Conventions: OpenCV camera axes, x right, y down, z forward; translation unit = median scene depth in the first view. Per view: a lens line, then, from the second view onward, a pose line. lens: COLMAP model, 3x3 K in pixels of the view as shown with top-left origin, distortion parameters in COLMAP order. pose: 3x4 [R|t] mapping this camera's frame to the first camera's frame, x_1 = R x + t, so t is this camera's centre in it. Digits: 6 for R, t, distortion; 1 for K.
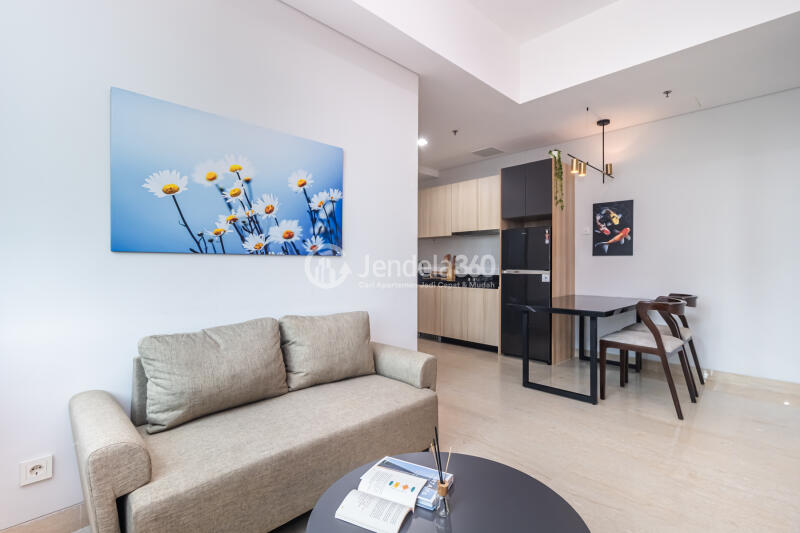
lens RADIAL K [[370.5, 0, 401.2], [0, 370.5, 266.5], [0, 0, 1]] dist [0.000802, -0.000065]
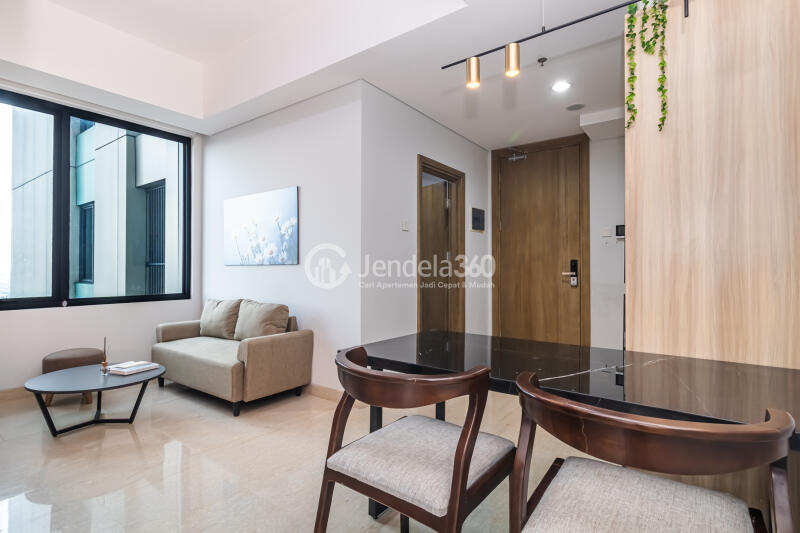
lens RADIAL K [[391.5, 0, 400.0], [0, 391.5, 266.6], [0, 0, 1]] dist [-0.000501, -0.000008]
pose [[0.159062, -0.004688, -0.987258, 1.475783], [-0.001028, 0.999987, -0.004915, -0.014291], [0.987268, 0.001797, 0.159055, 1.269946]]
